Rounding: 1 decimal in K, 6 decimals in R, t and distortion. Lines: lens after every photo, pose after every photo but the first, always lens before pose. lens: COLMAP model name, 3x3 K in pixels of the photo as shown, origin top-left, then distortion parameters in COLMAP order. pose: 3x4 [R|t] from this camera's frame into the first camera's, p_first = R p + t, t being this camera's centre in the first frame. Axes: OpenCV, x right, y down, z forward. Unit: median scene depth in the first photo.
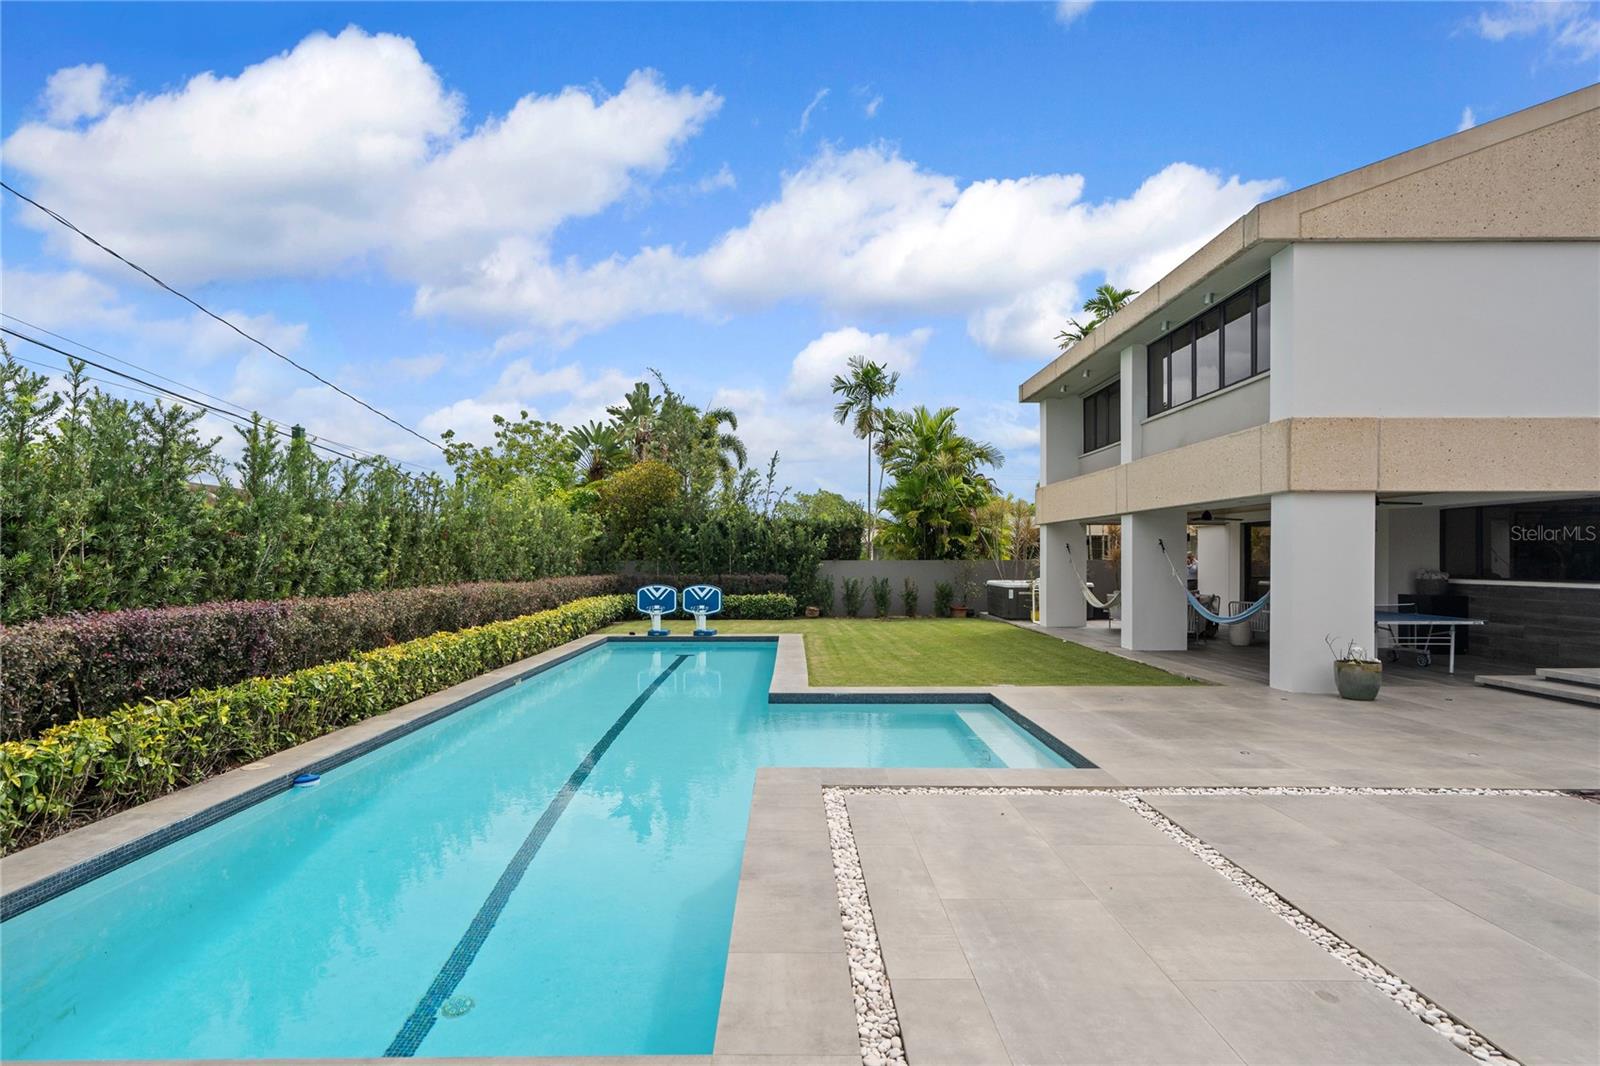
lens RADIAL K [[828.3, 0, 788.7], [0, 828.3, 557.5], [0, 0, 1]] dist [0.004965, 0.001060]
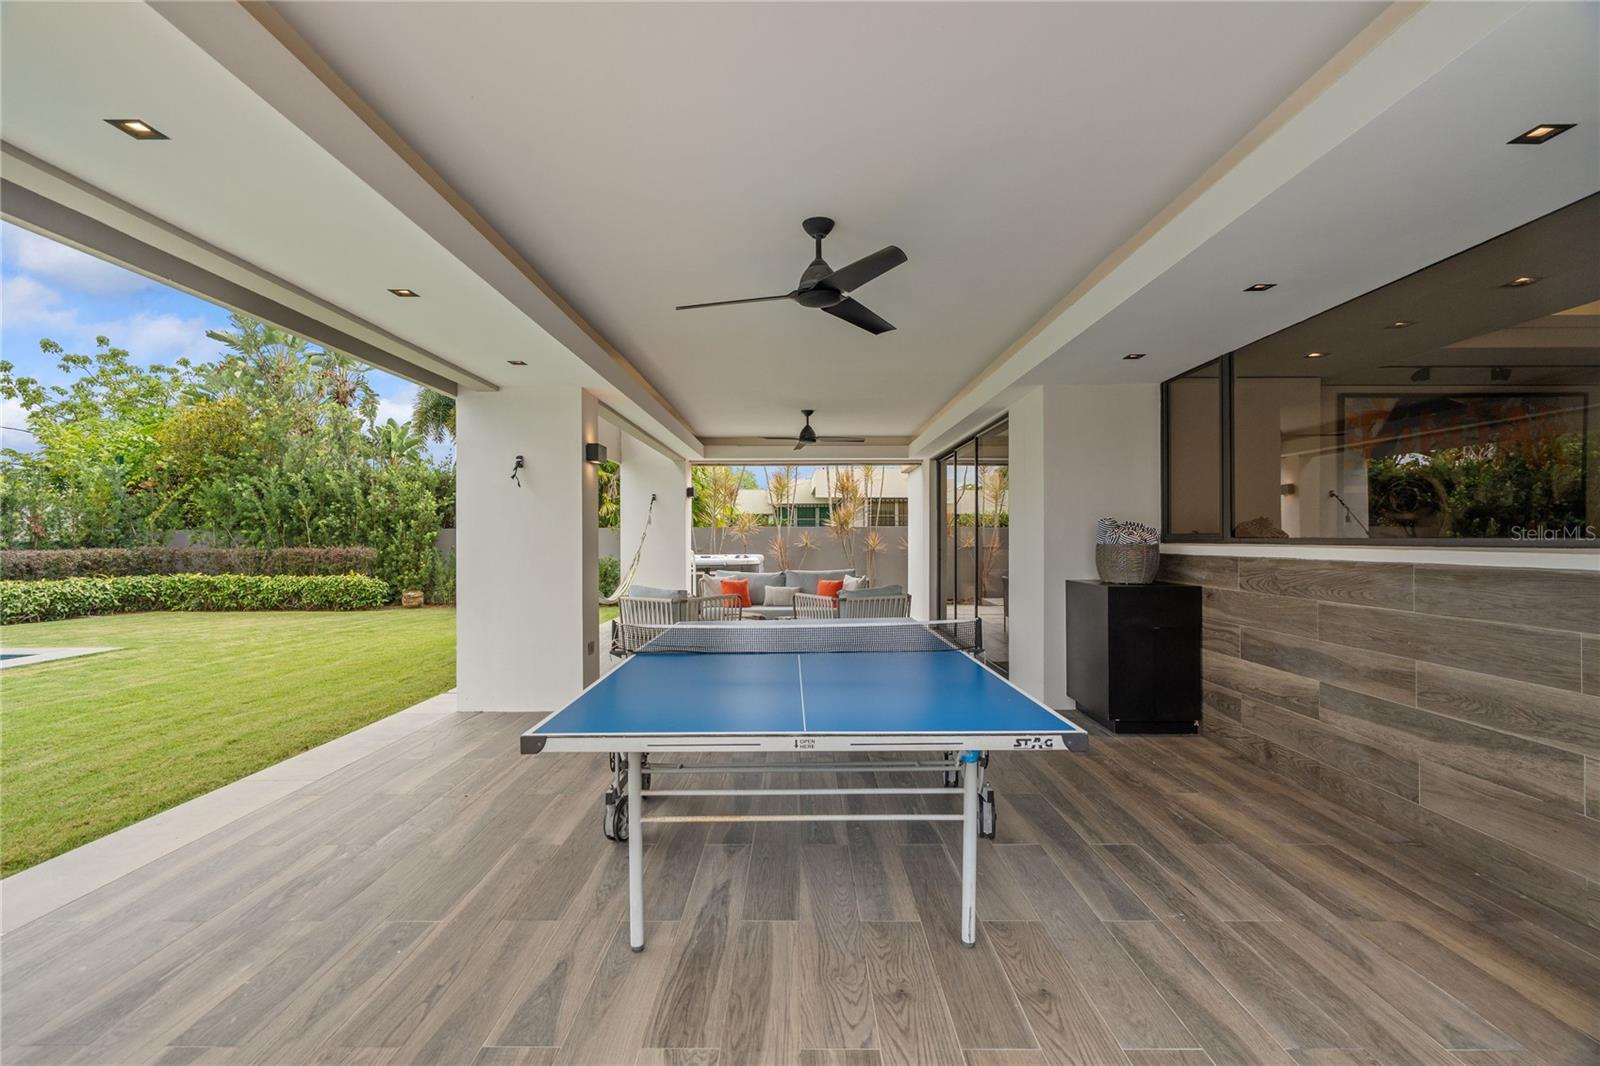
lens RADIAL K [[709.8, 0, 795.8], [0, 709.8, 534.8], [0, 0, 1]] dist [-0.002863, 0.000278]
pose [[0.999986, -0.004081, -0.003342, 0.628826], [0.004072, 0.999988, -0.002840, 0.022388], [0.003353, 0.002826, 0.999990, 0.666931]]
